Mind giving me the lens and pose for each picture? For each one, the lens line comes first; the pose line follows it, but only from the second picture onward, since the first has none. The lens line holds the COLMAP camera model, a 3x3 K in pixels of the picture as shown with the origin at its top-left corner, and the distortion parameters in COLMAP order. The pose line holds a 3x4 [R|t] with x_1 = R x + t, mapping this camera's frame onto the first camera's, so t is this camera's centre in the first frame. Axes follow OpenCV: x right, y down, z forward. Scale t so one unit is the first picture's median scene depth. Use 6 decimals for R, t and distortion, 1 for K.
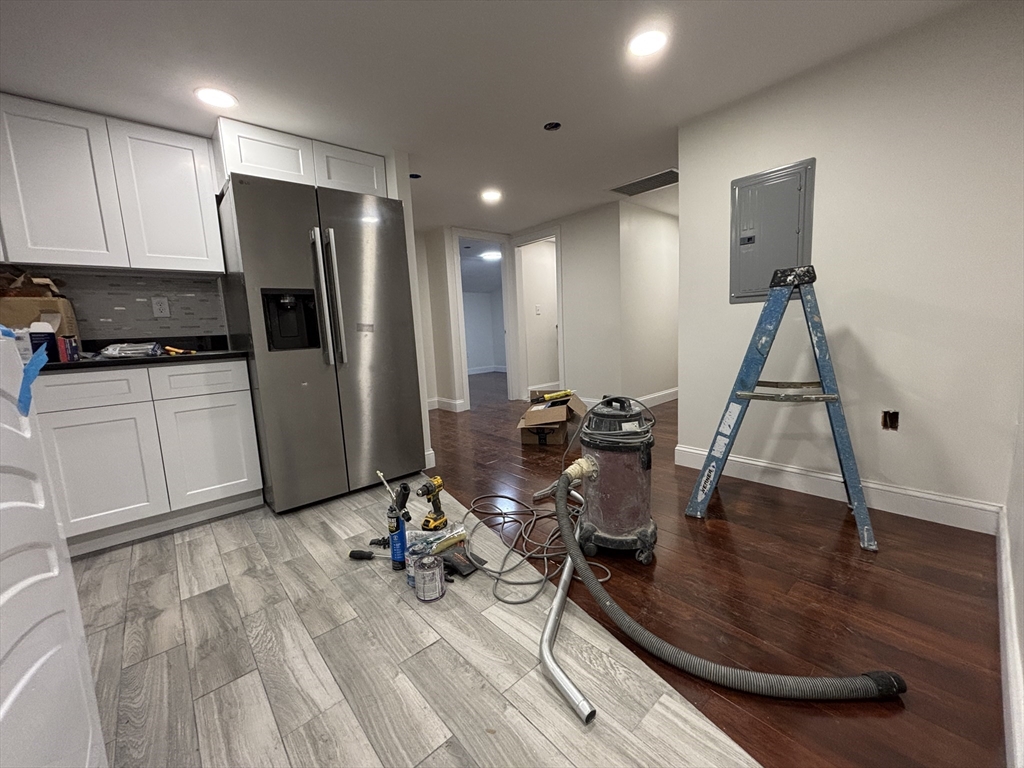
lens RADIAL K [[413.9, 0, 510.3], [0, 413.9, 382.6], [0, 0, 1]] dist [0.006482, 0.000053]
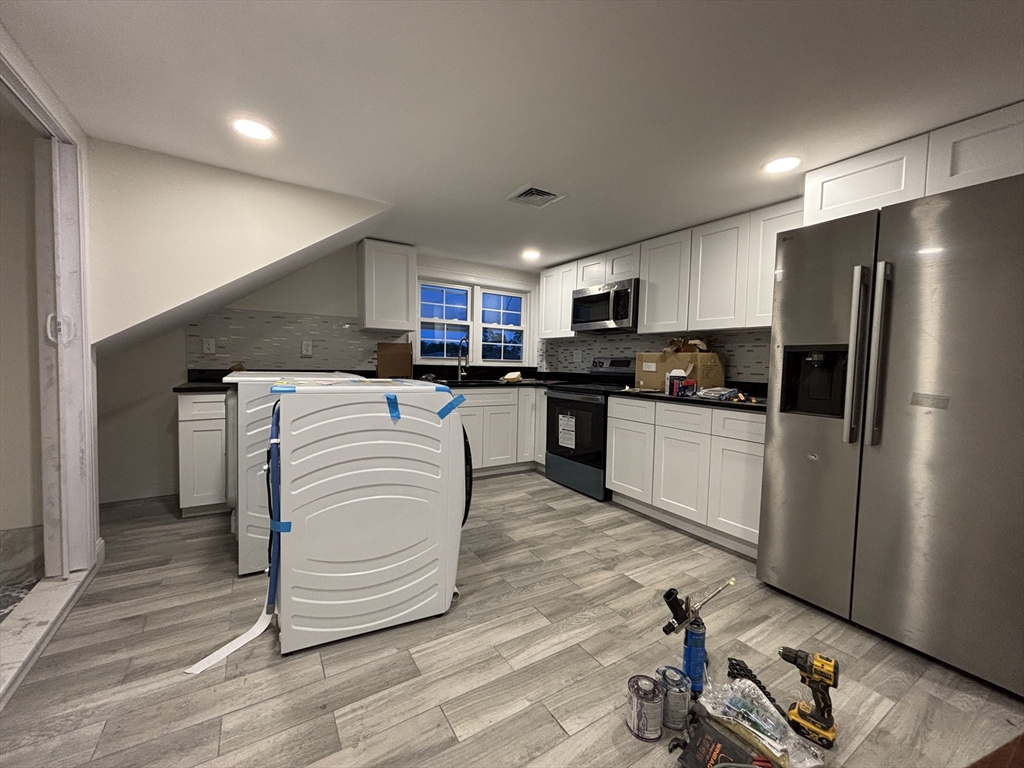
lens RADIAL K [[413.9, 0, 510.3], [0, 413.9, 382.6], [0, 0, 1]] dist [0.006482, 0.000053]
pose [[-0.163576, 0.097174, -0.981733, 0.481872], [-0.142502, 0.982373, 0.120981, -0.186259], [0.976184, 0.159688, -0.146845, 0.594384]]
